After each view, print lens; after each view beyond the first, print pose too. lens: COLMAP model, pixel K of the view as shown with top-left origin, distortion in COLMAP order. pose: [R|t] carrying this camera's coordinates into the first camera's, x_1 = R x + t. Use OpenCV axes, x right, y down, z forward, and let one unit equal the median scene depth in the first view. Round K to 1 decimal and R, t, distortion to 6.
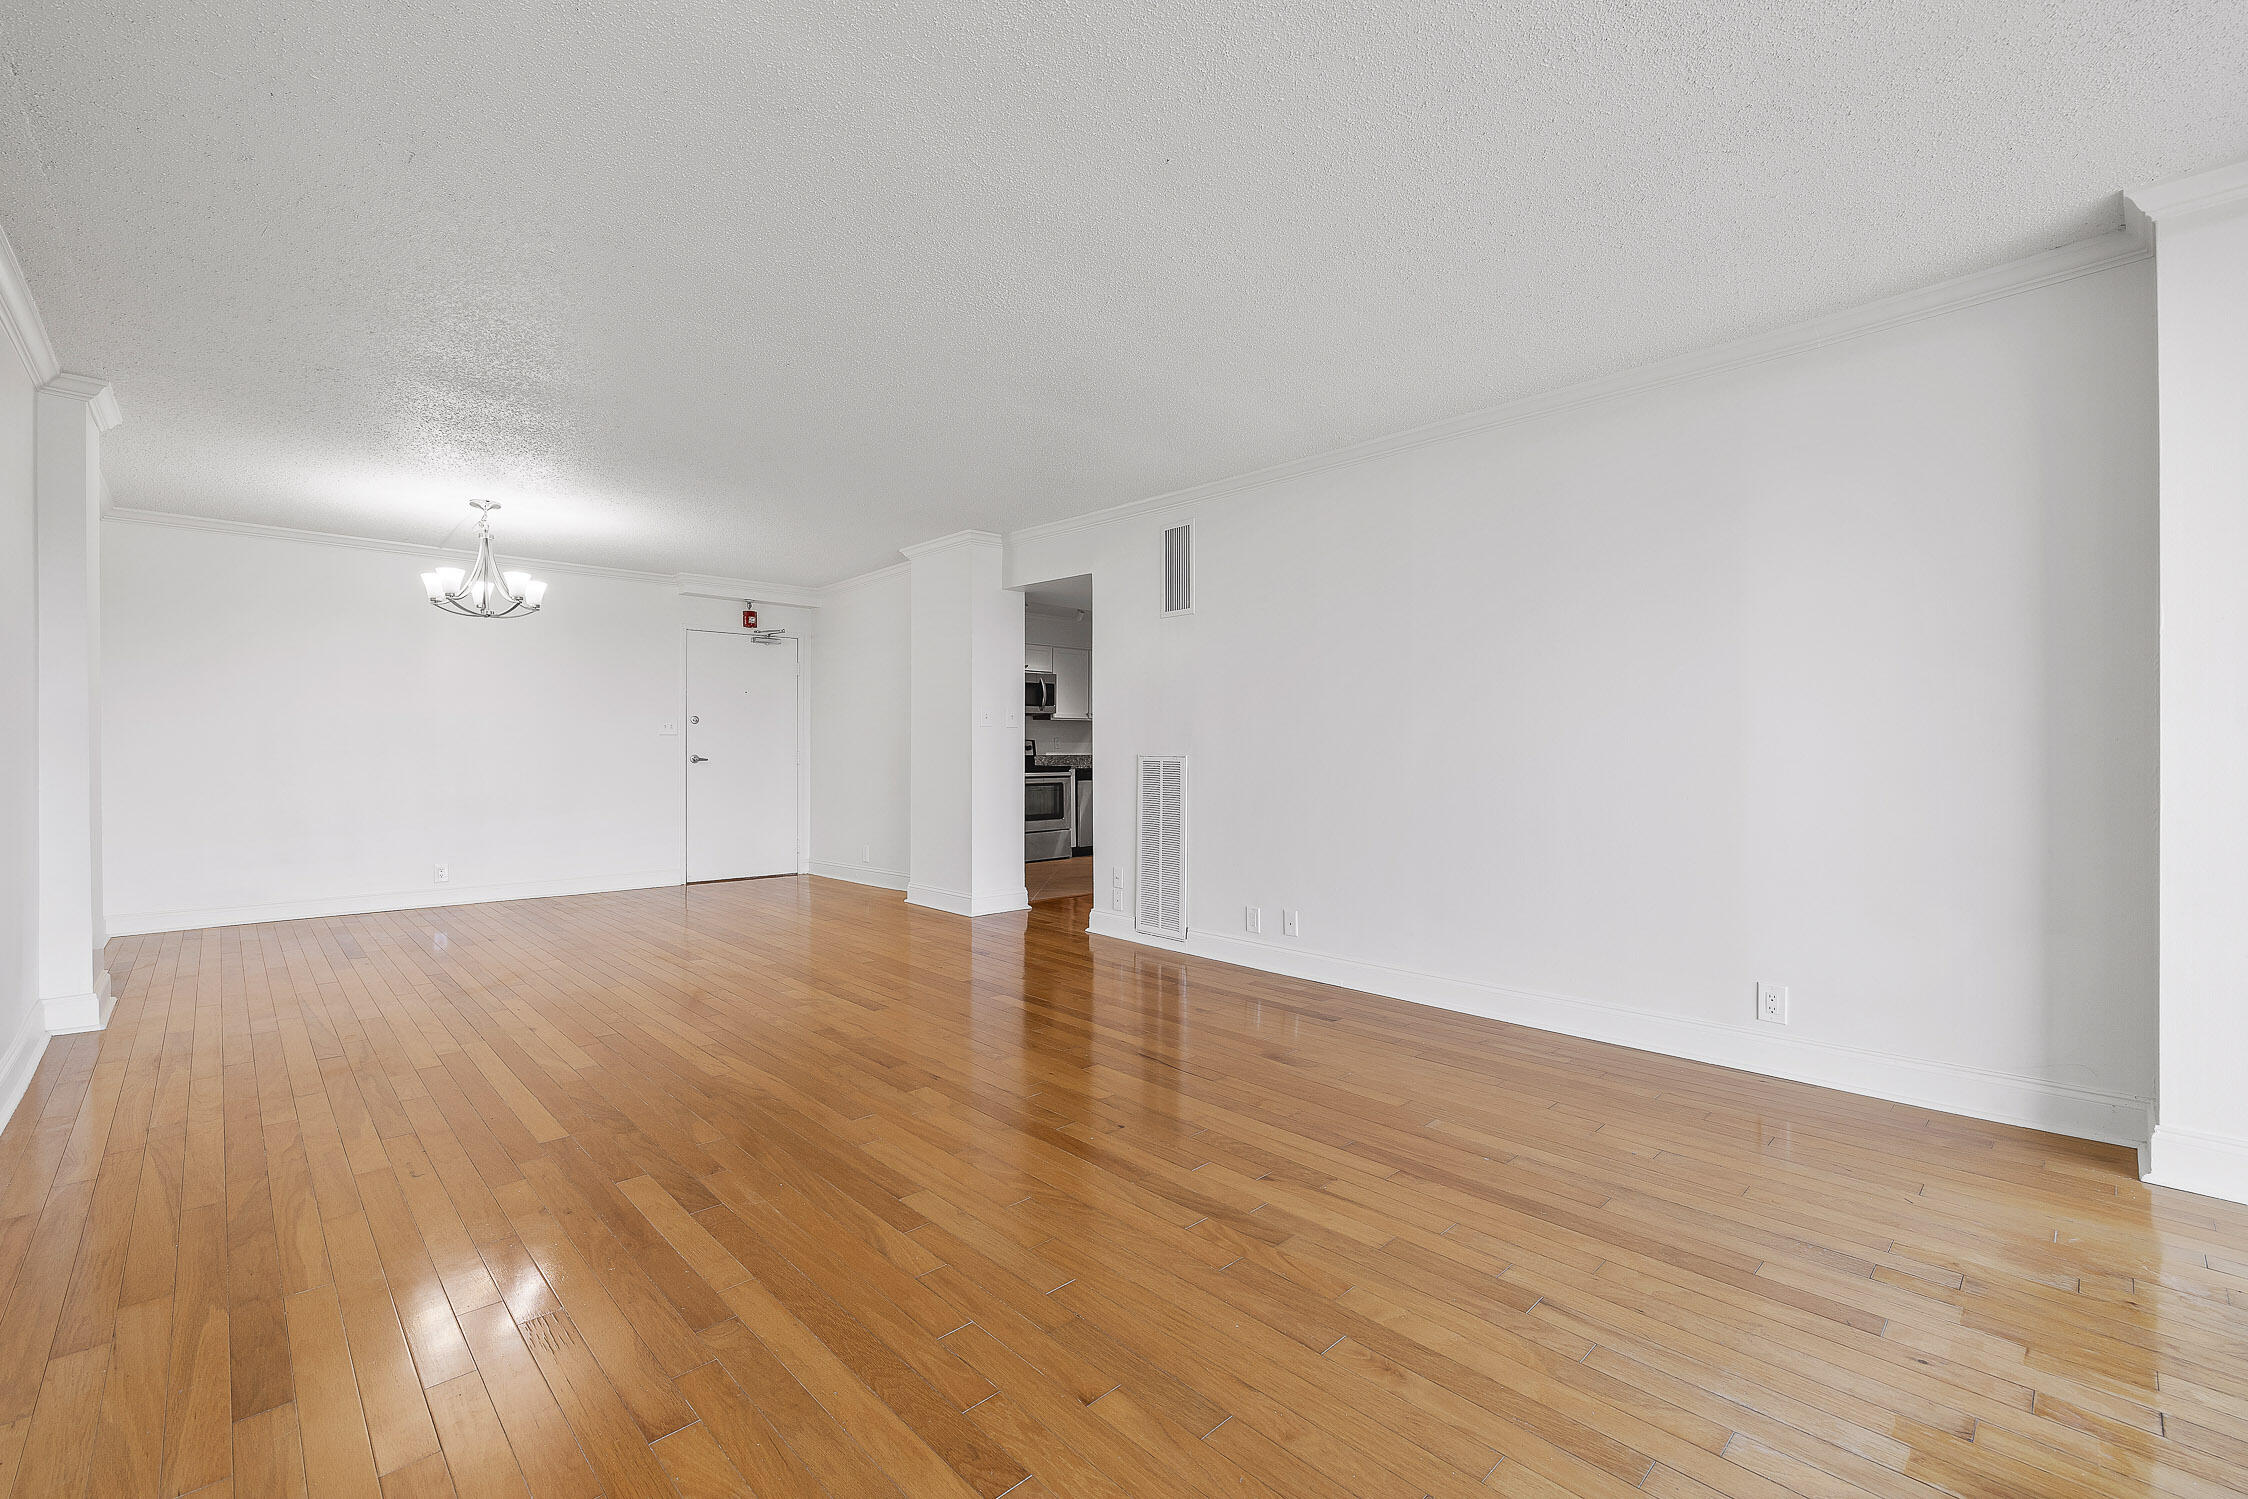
lens RADIAL K [[946.1, 0, 1111.9], [0, 946.1, 743.8], [0, 0, 1]] dist [-0.003148, 0.001368]
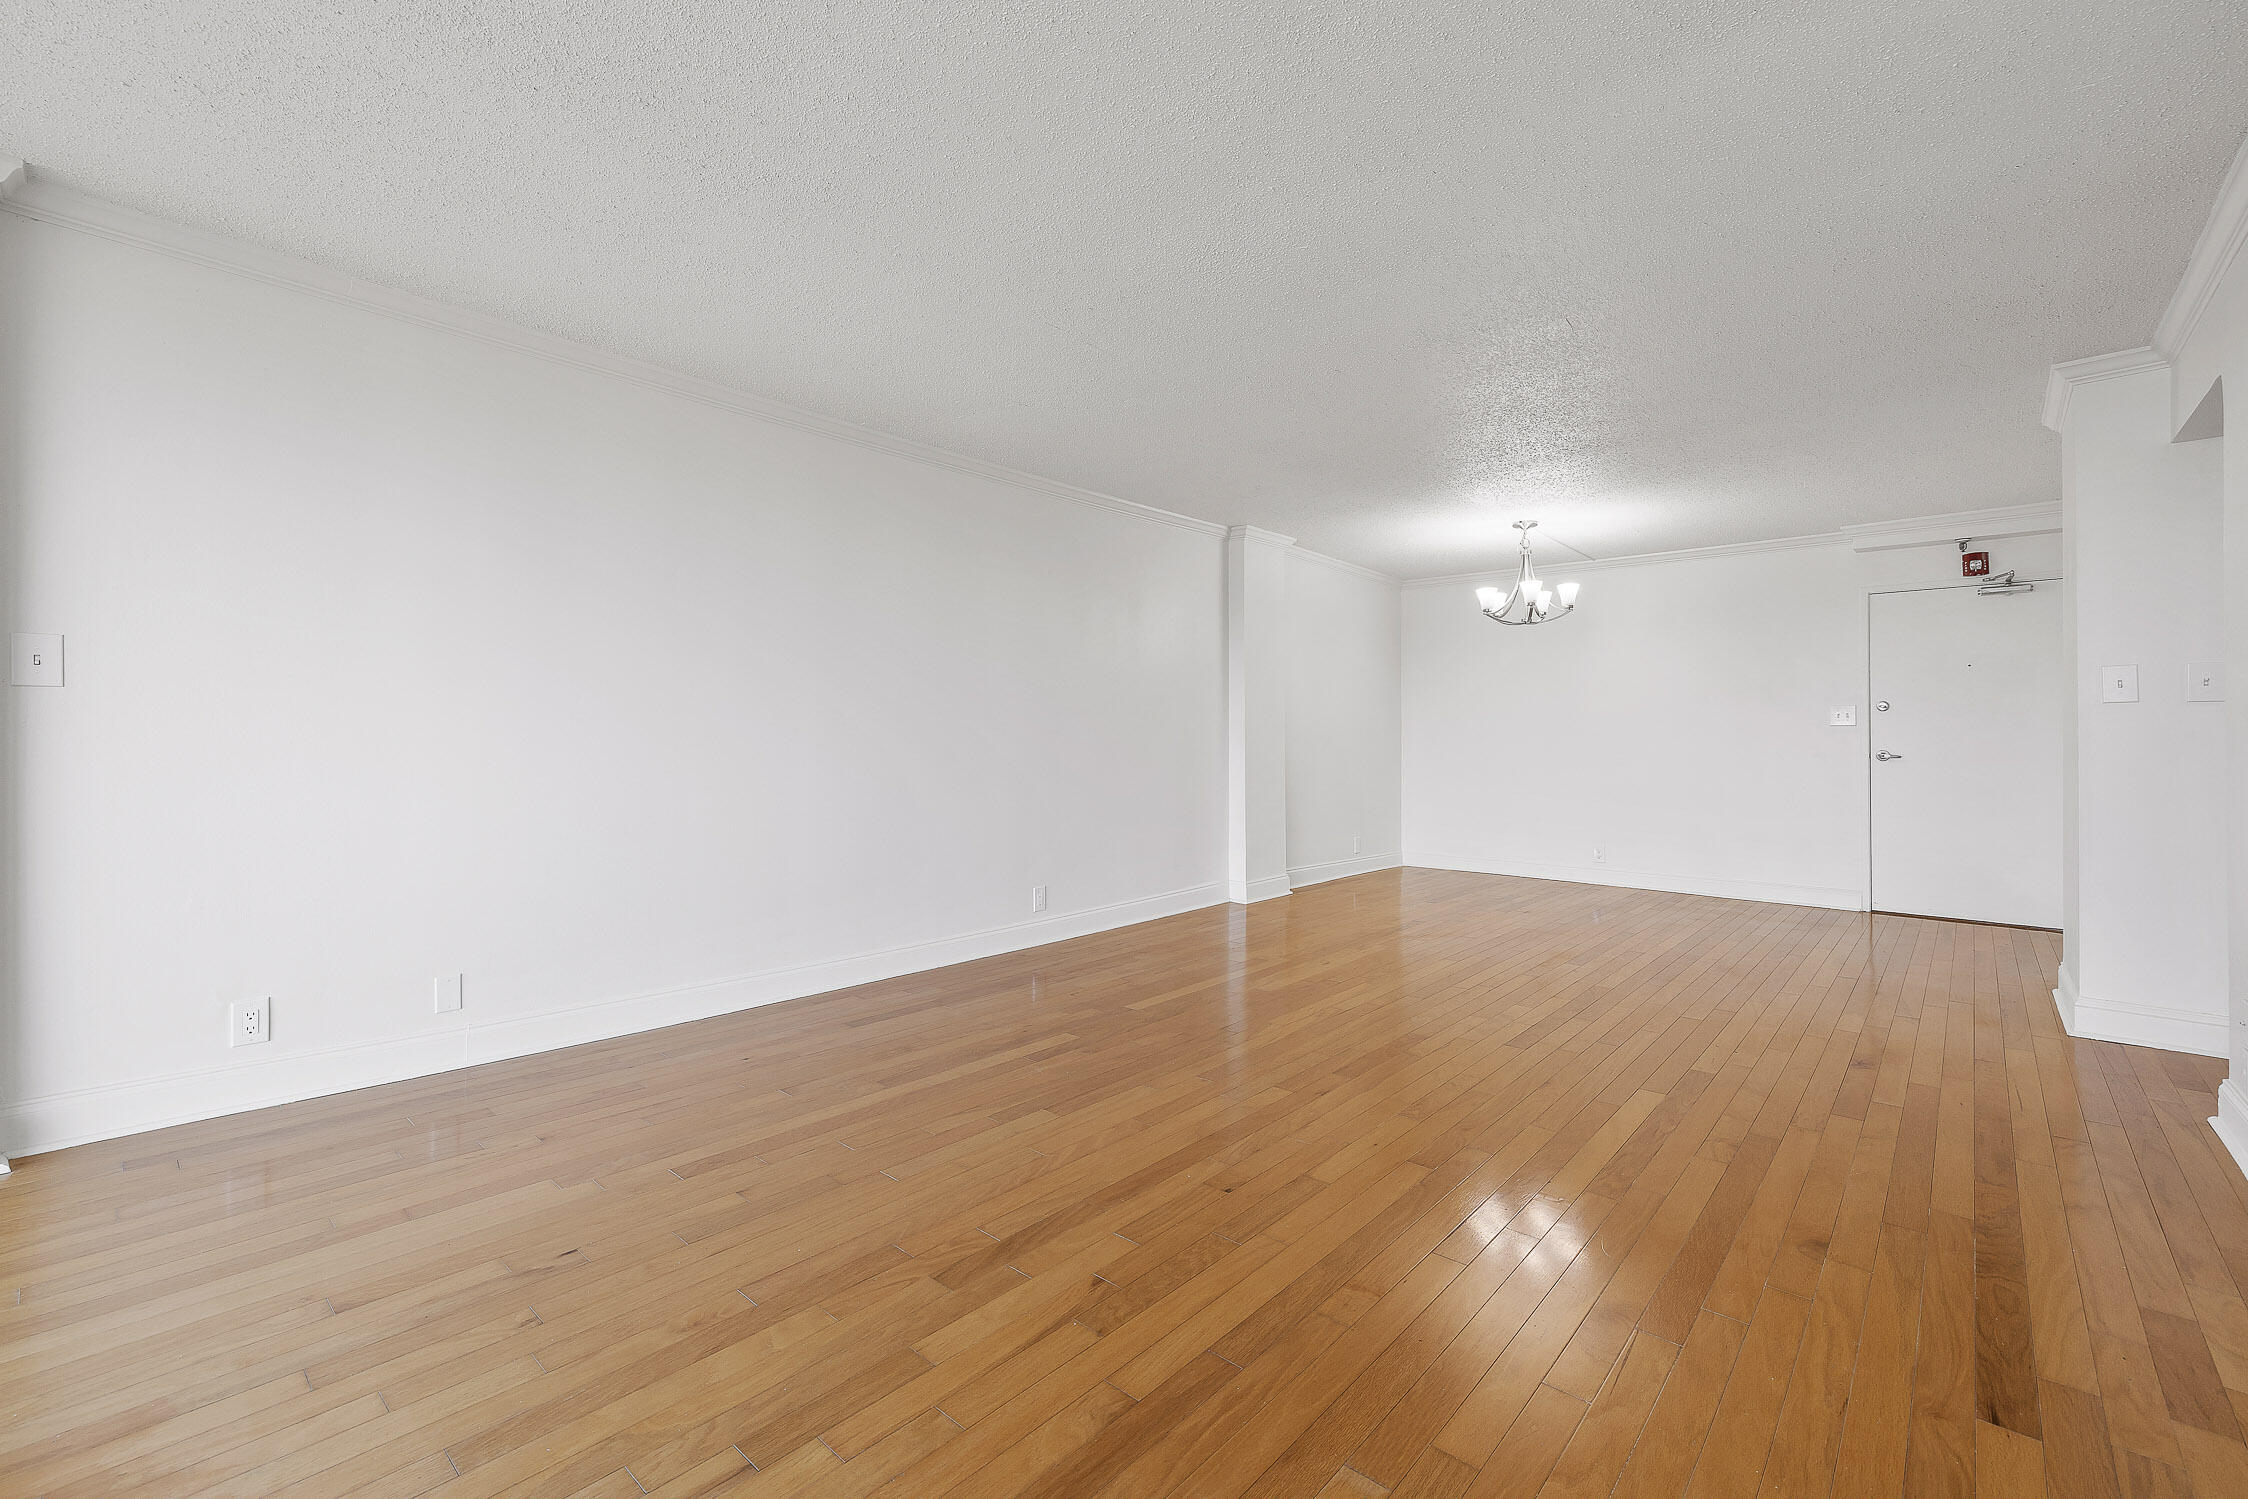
lens RADIAL K [[946.1, 0, 1110.0], [0, 946.1, 732.4], [0, 0, 1]] dist [-0.003148, 0.001368]
pose [[0.085535, -0.009007, -0.996294, 0.406876], [0.001032, 0.999959, -0.008952, 0.004111], [0.996335, -0.000263, 0.085541, 0.402622]]
